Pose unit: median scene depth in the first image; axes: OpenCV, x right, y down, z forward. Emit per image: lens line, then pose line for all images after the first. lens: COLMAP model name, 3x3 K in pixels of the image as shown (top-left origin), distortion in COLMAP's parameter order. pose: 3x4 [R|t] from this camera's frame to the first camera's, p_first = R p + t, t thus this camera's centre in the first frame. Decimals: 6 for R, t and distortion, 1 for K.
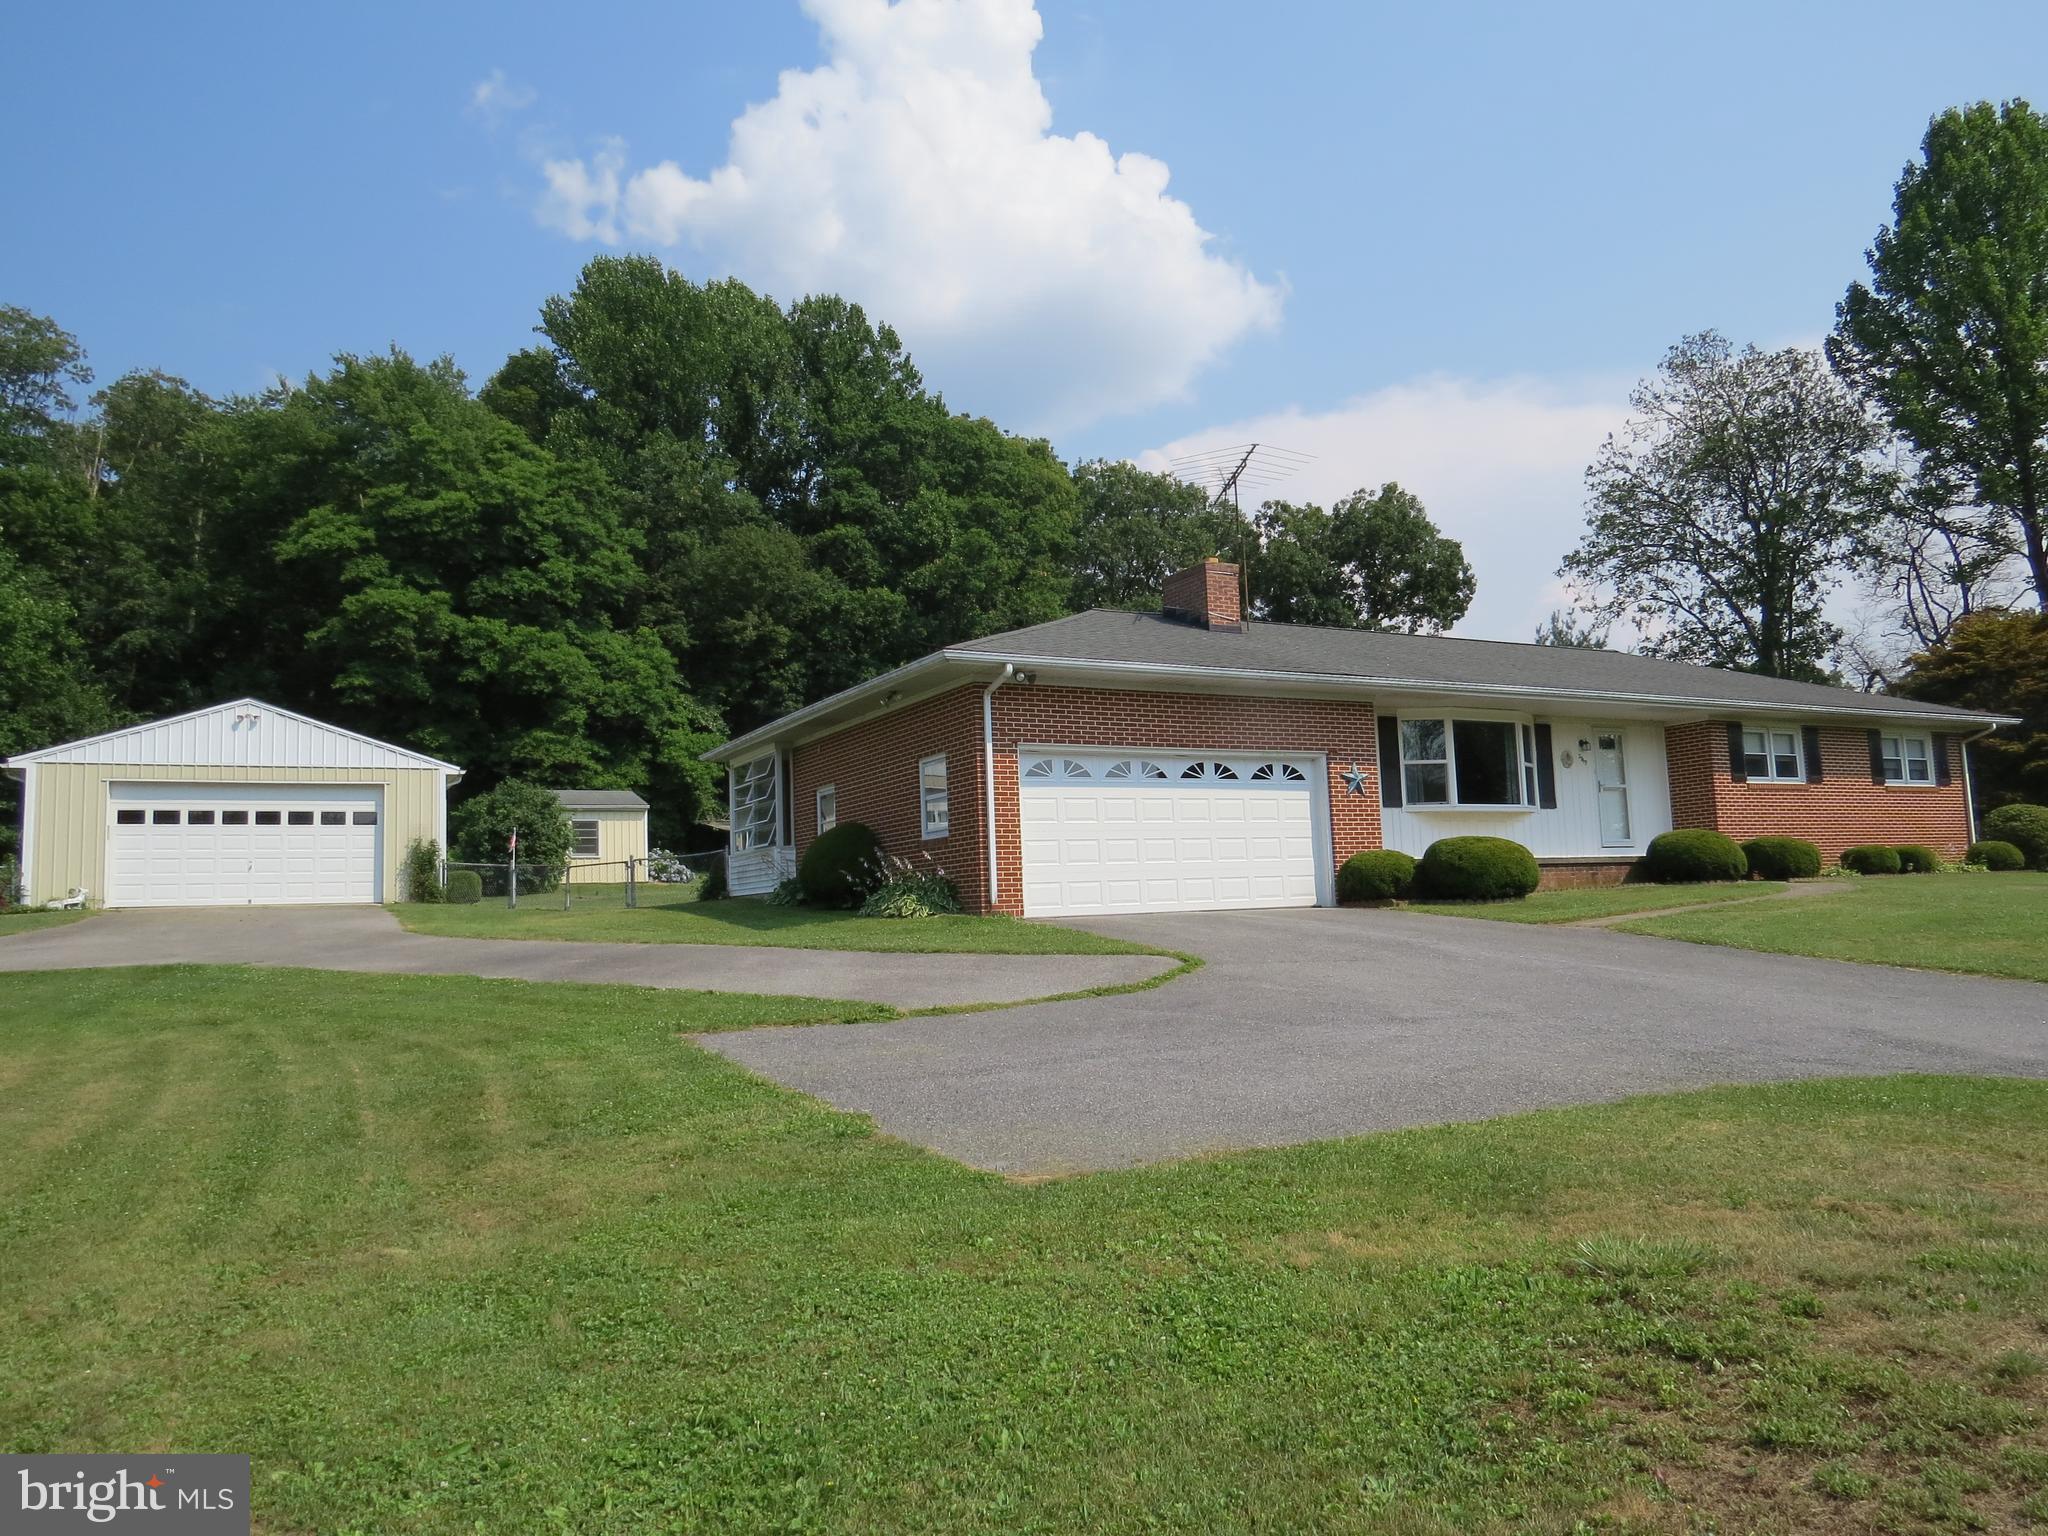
lens RADIAL K [[1440.1, 0, 1022.0], [0, 1440.1, 768.1], [0, 0, 1]] dist [-0.027278, 0.014046]
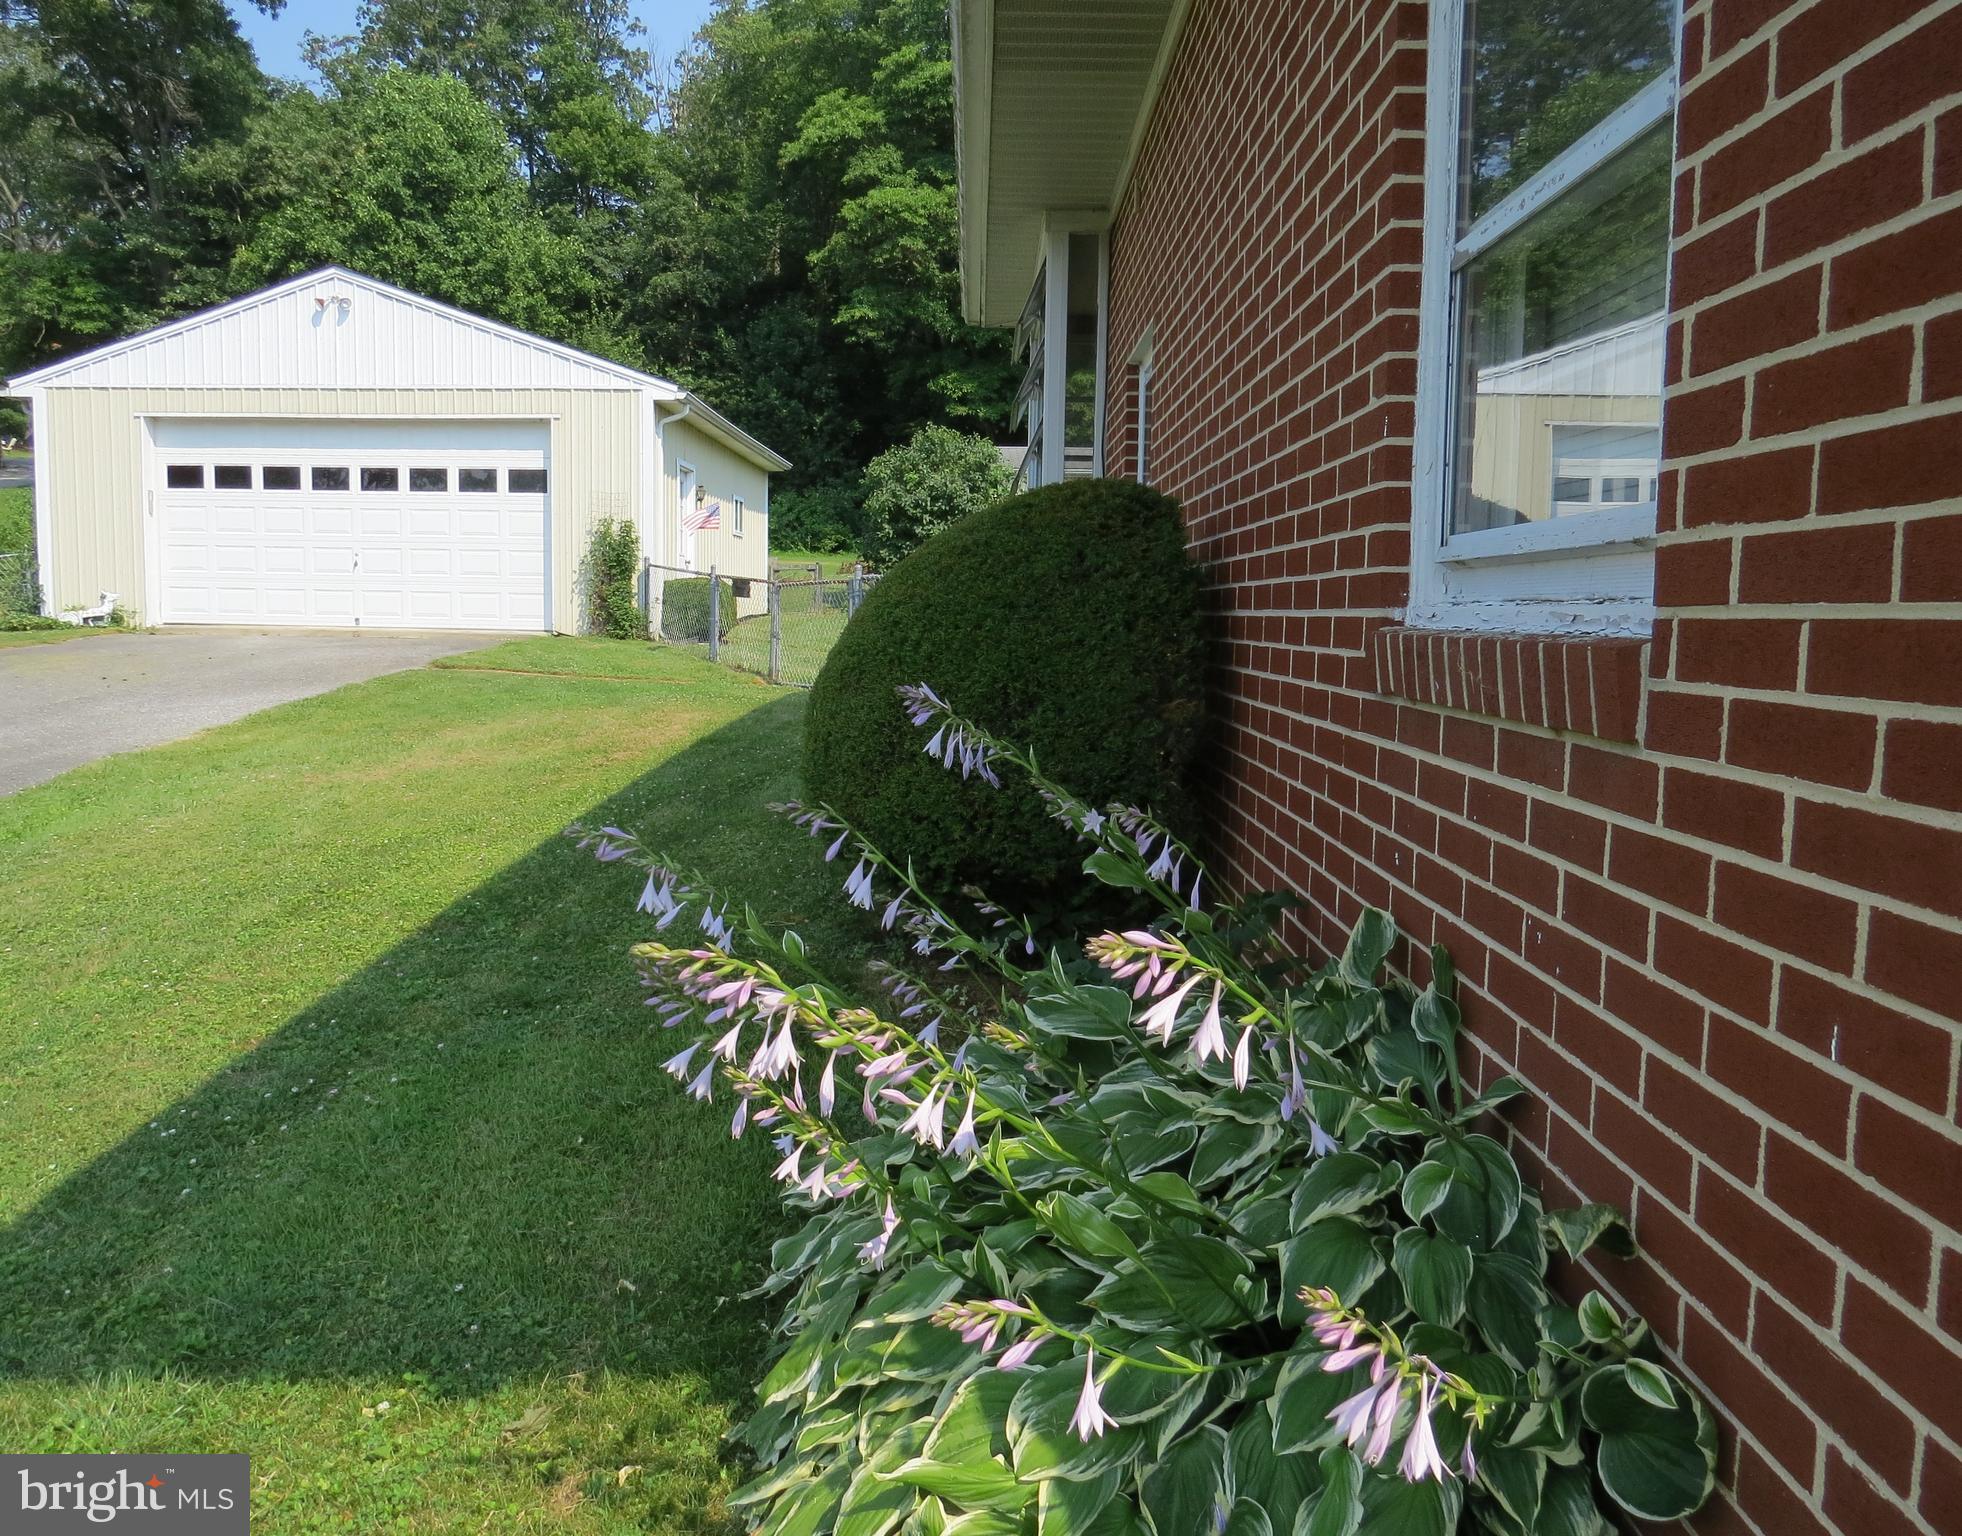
lens RADIAL K [[1465.2, 0, 932.4], [0, 1465.2, 745.8], [0, 0, 1]] dist [-0.033908, 0.012660]
pose [[0.866855, 0.094859, -0.489453, -0.015184], [0.005319, 0.979917, 0.199335, 0.012209], [0.498532, -0.175398, 0.848941, 0.297873]]
